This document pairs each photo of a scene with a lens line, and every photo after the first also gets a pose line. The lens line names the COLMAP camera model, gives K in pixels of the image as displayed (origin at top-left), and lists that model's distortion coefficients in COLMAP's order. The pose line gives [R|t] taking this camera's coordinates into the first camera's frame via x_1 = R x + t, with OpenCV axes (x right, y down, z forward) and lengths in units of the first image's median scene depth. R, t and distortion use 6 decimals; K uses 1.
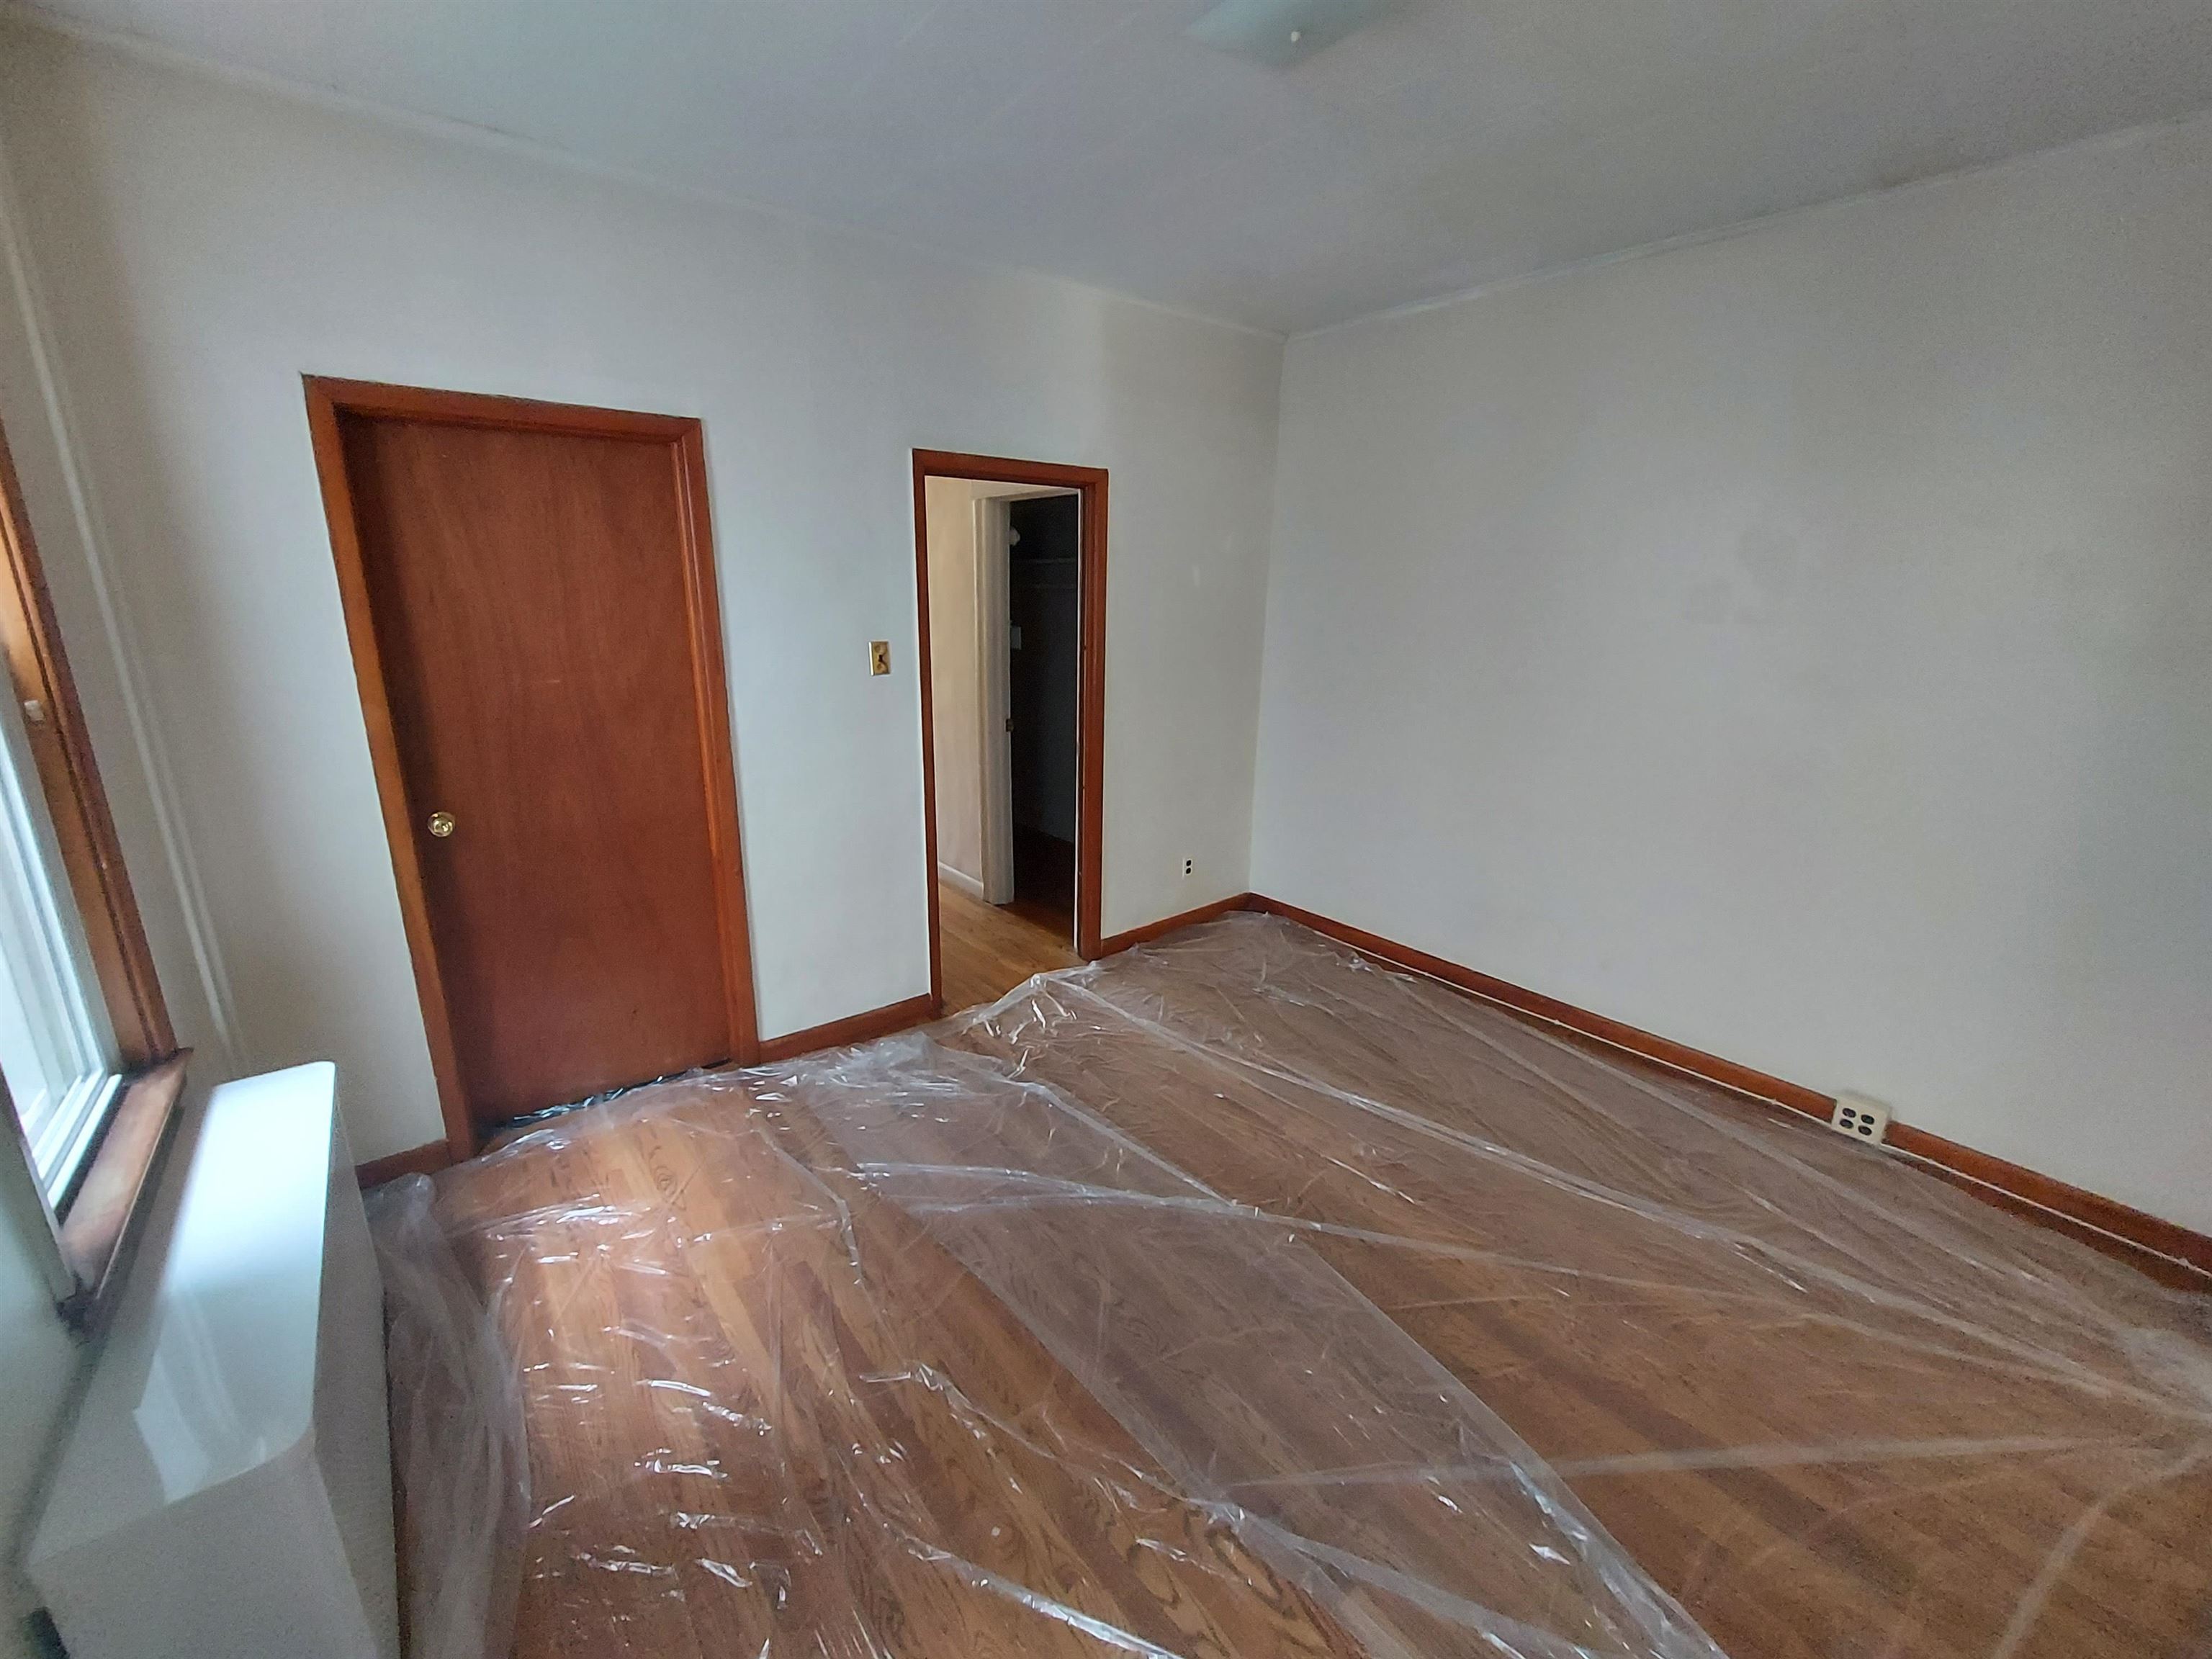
lens RADIAL K [[886.9, 0, 1112.7], [0, 886.9, 831.7], [0, 0, 1]] dist [-0.006362, -0.001112]
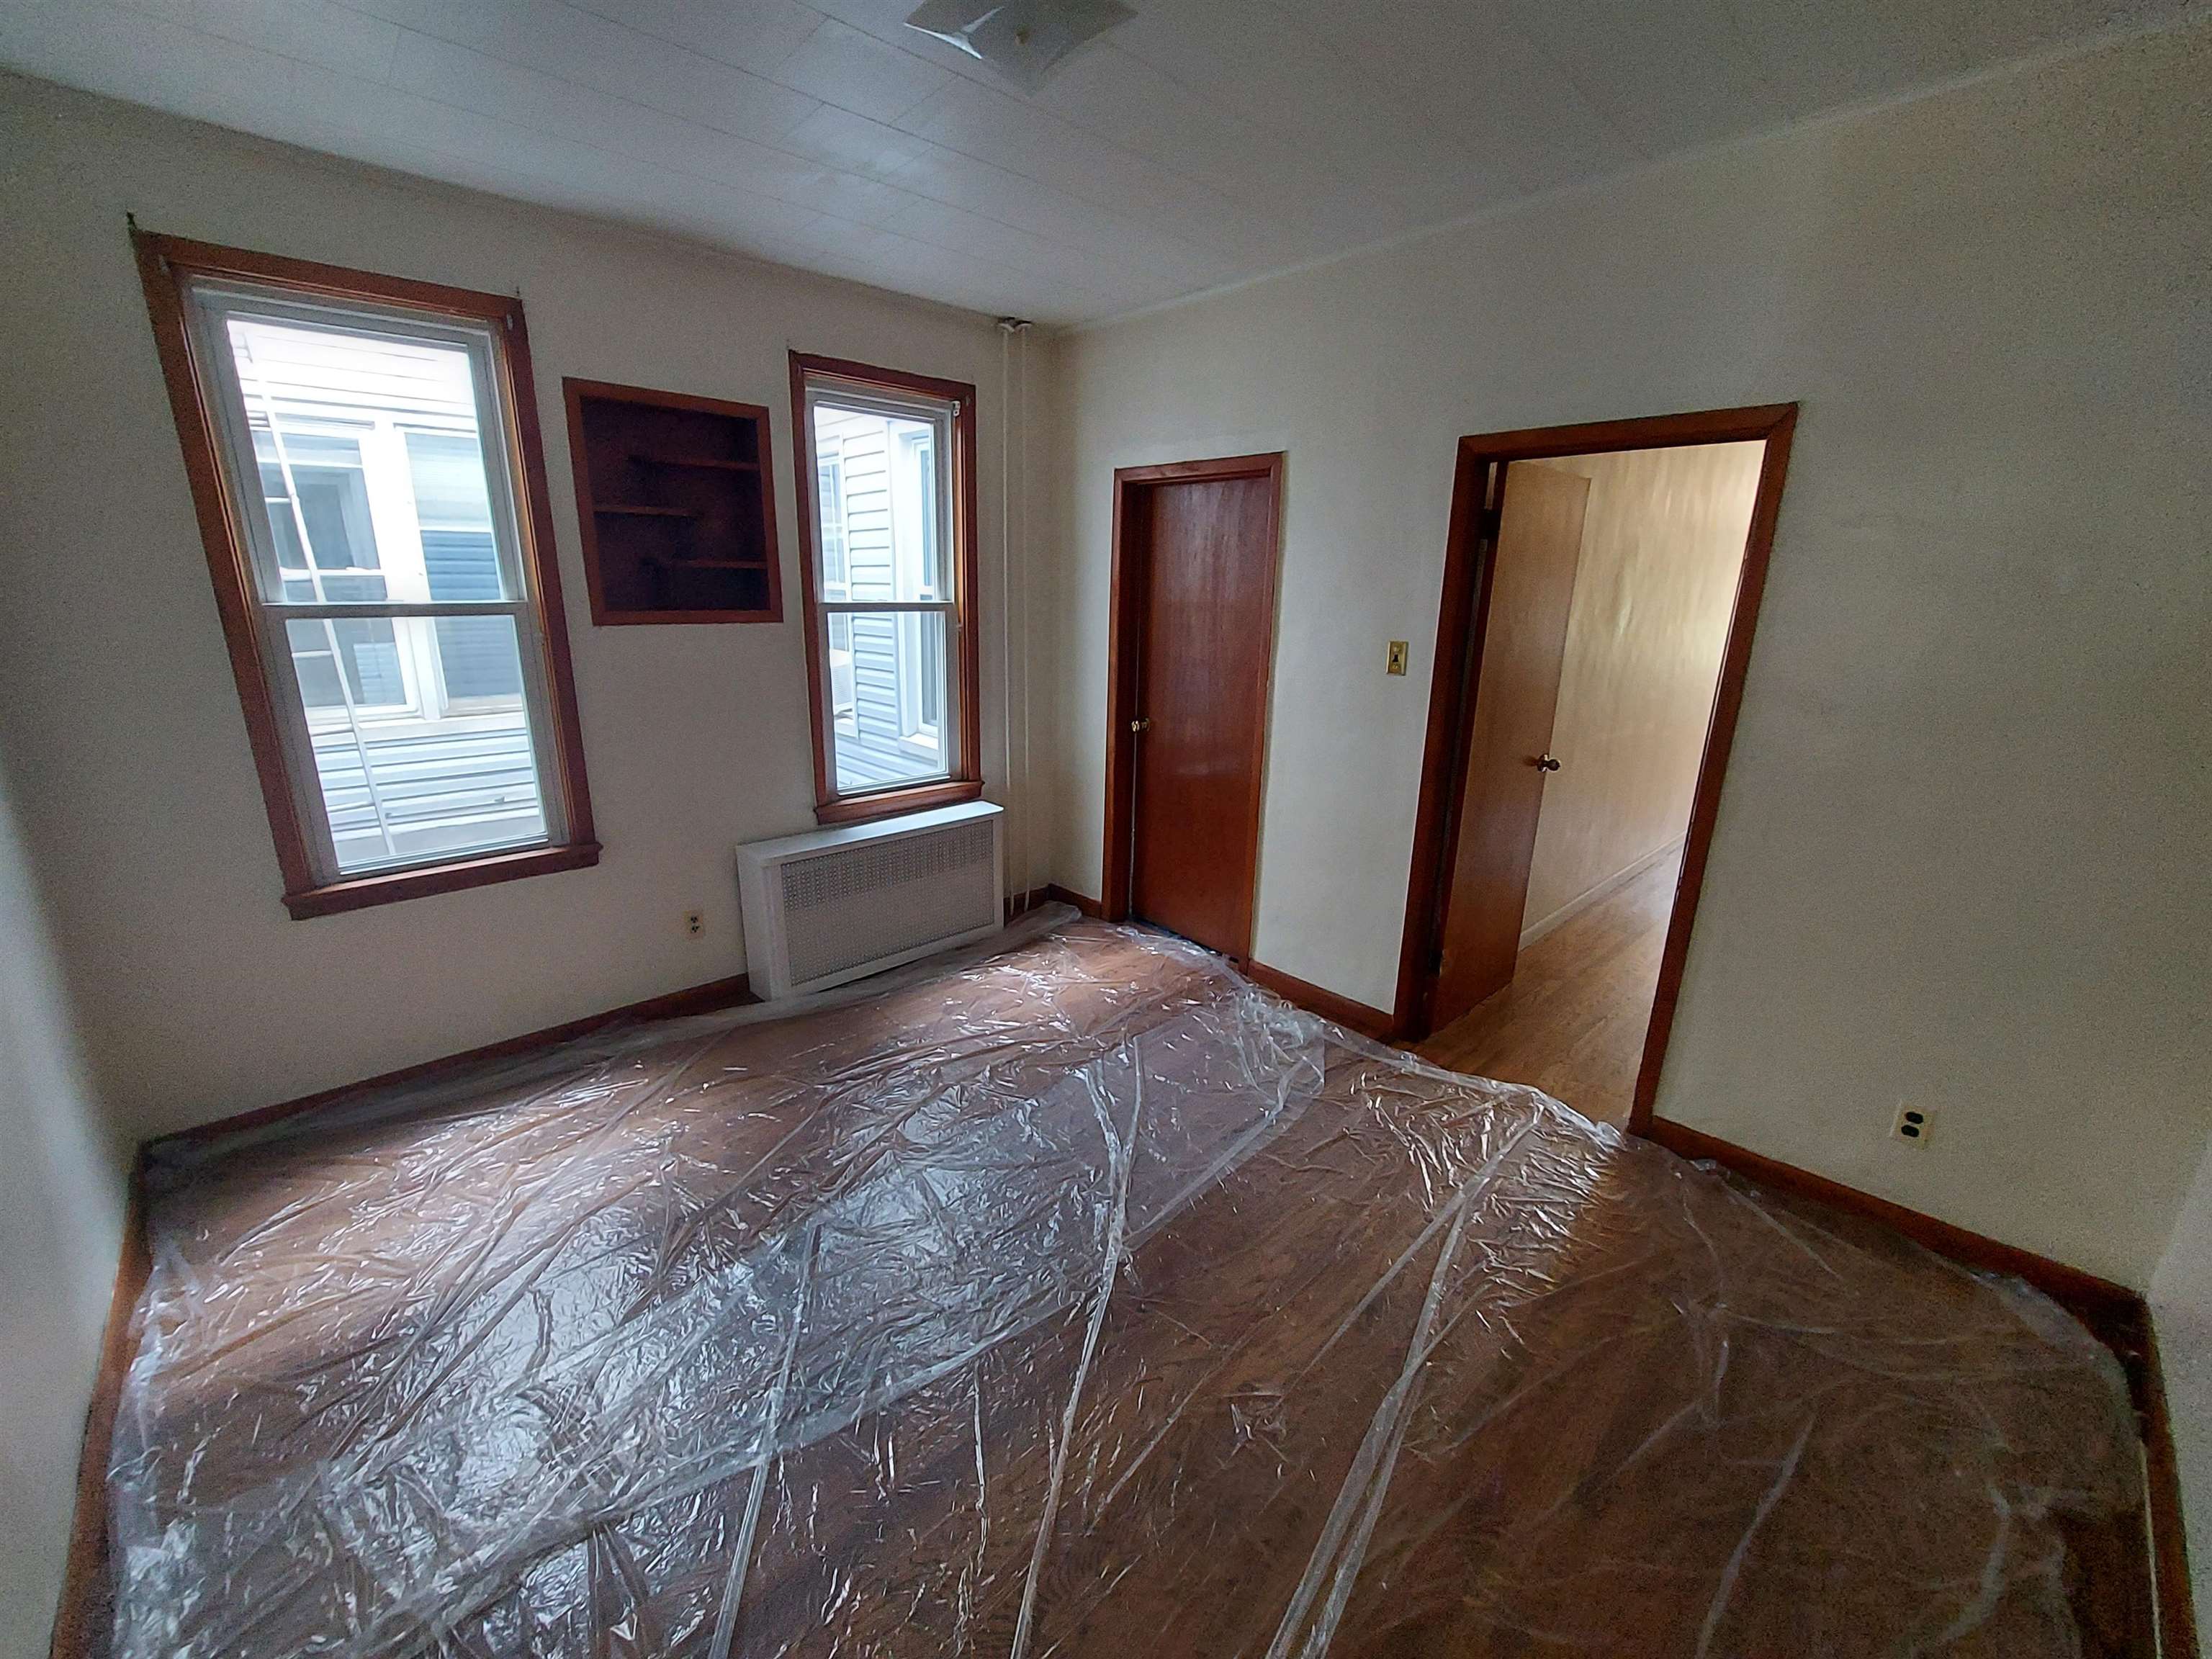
lens RADIAL K [[886.9, 0, 1116.7], [0, 886.9, 816.2], [0, 0, 1]] dist [-0.006362, -0.001112]
pose [[0.084870, 0.247755, -0.965098, 0.710541], [-0.287540, 0.933474, 0.214351, -0.151351], [0.954001, 0.259313, 0.150463, 0.590156]]
